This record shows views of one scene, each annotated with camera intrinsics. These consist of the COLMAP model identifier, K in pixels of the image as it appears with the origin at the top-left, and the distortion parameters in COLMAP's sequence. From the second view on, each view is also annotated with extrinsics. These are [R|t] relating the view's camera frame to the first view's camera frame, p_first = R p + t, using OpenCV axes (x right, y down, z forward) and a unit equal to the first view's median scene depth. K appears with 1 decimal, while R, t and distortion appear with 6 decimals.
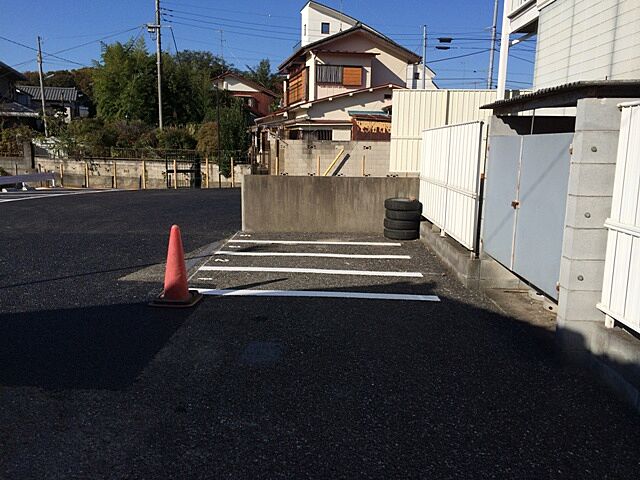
lens RADIAL K [[547.4, 0, 320.0], [0, 547.4, 240.0], [0, 0, 1]] dist [0.075831, -0.093586]
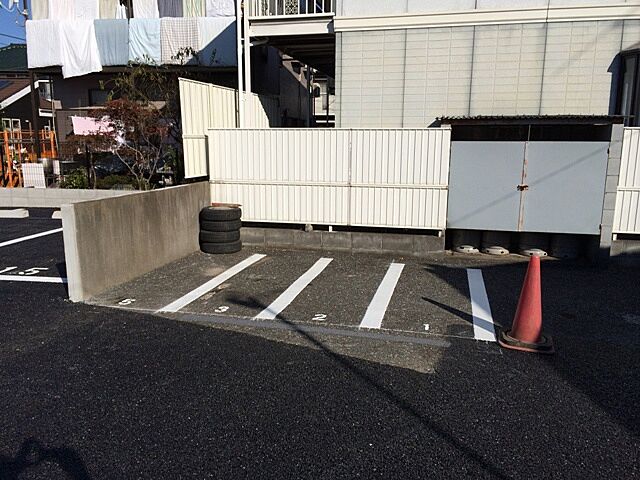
lens RADIAL K [[547.4, 0, 320.0], [0, 547.4, 240.0], [0, 0, 1]] dist [0.075831, -0.093586]
pose [[0.210079, -0.193735, 0.958297, -0.204527], [0.162819, 0.973415, 0.161098, -0.042733], [-0.964031, 0.122186, 0.236038, 0.197791]]
